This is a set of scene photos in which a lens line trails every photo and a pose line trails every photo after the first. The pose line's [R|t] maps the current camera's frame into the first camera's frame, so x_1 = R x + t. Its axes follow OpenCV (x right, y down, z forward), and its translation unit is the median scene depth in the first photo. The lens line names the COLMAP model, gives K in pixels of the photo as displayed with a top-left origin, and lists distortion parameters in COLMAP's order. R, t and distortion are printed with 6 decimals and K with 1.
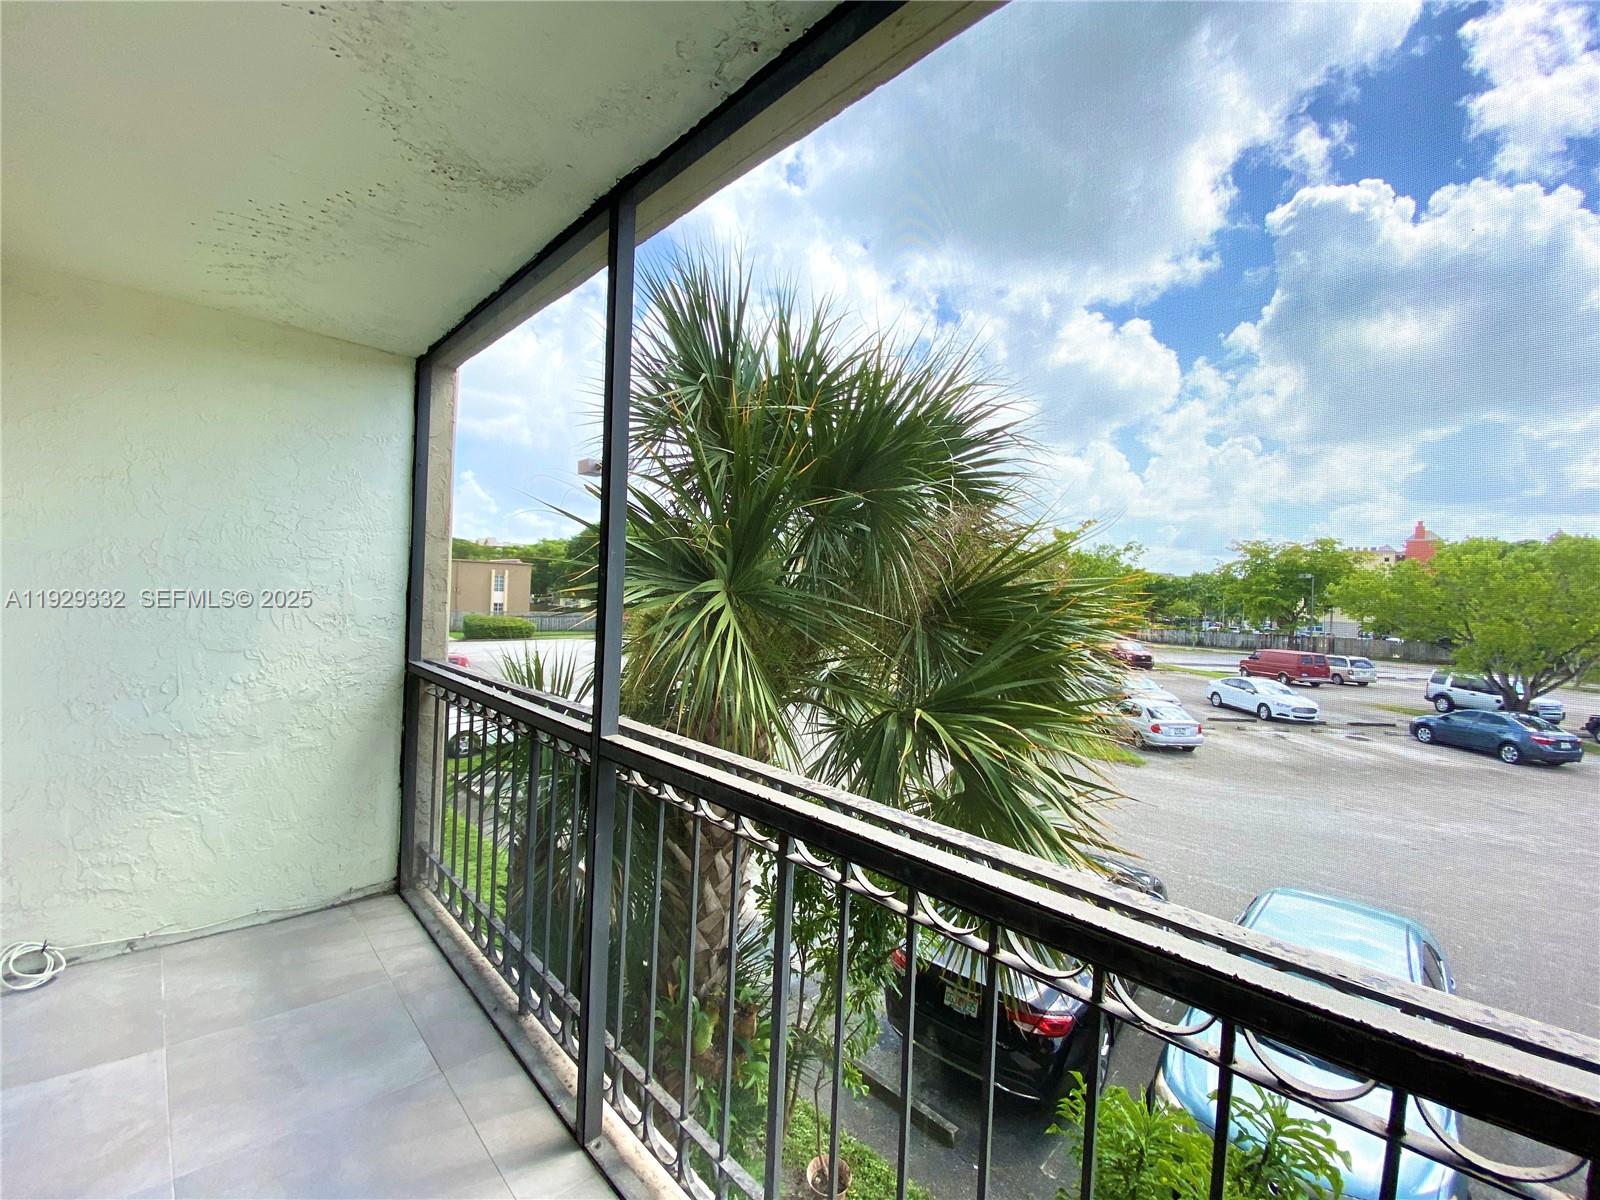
lens RADIAL K [[645.3, 0, 800.0], [0, 645.3, 600.0], [0, 0, 1]] dist [0.028450, -0.026717]
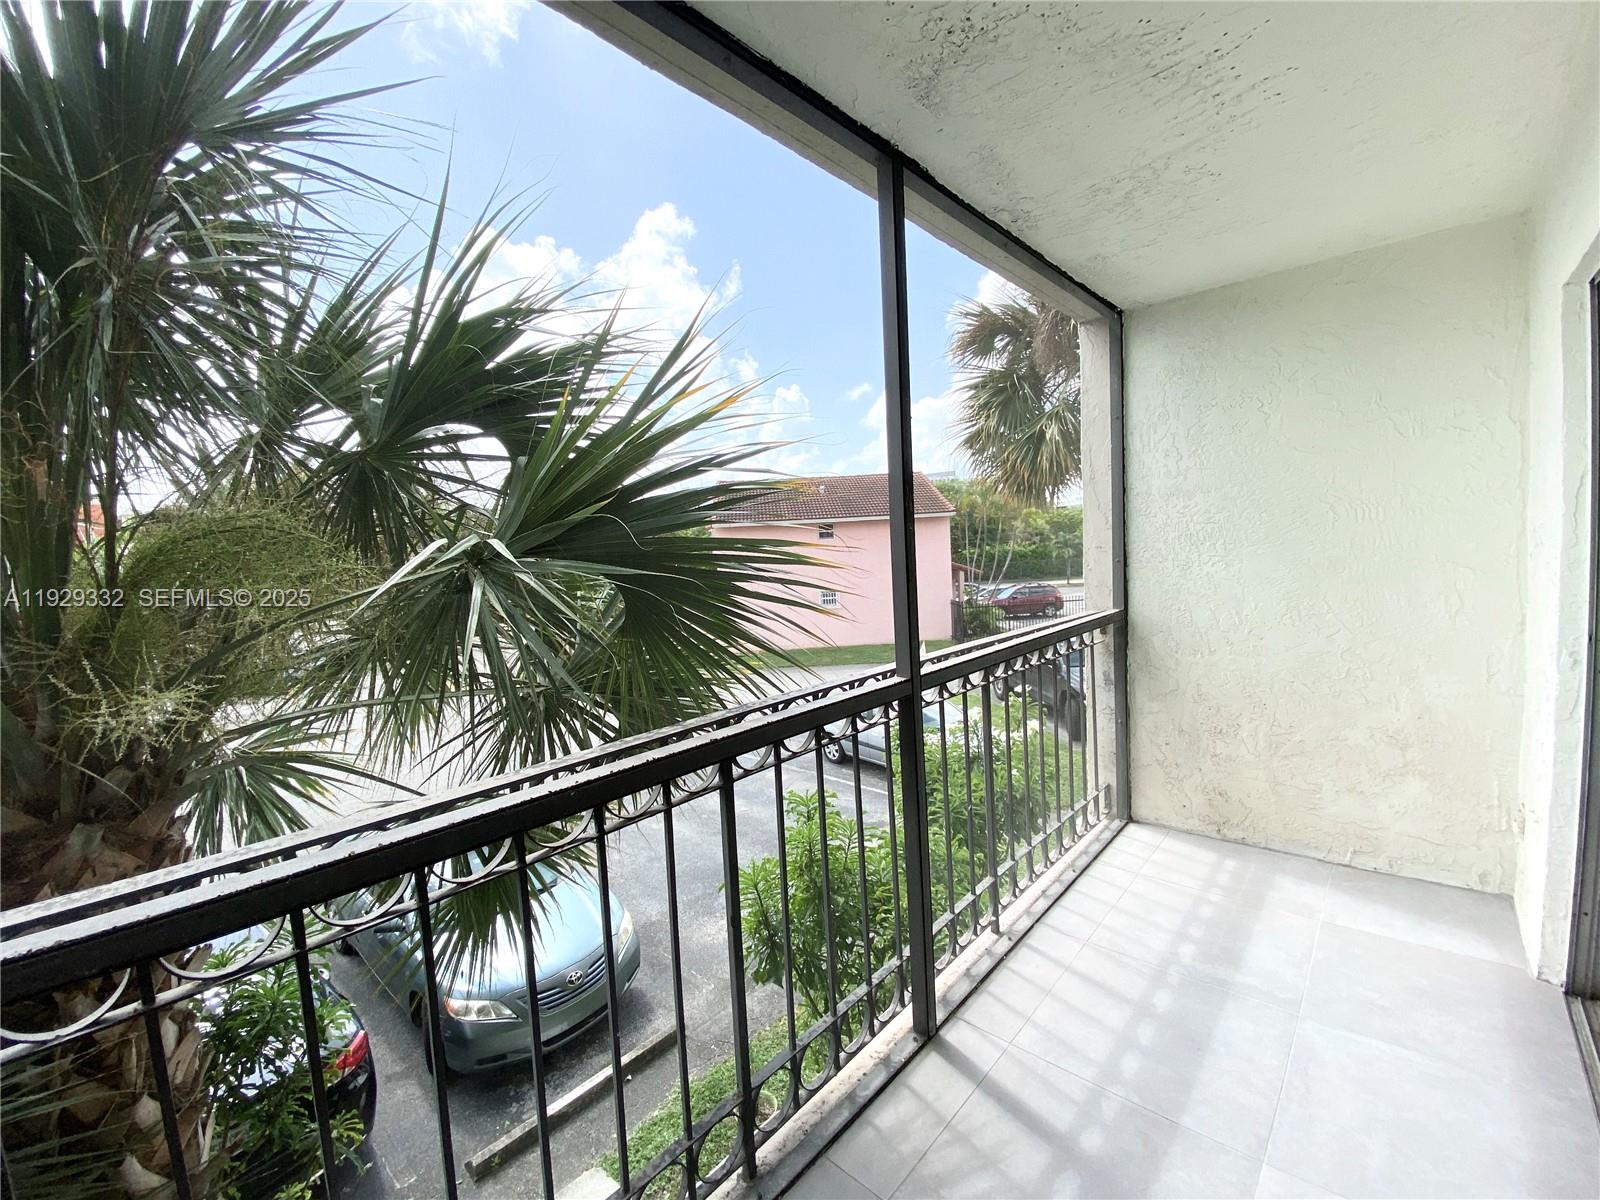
lens RADIAL K [[645.3, 0, 800.0], [0, 645.3, 600.0], [0, 0, 1]] dist [0.028450, -0.026717]
pose [[-0.059305, -0.174875, 0.982803, -0.855615], [-0.005832, 0.984580, 0.174840, -0.071794], [-0.998223, 0.004638, -0.059410, 0.749209]]
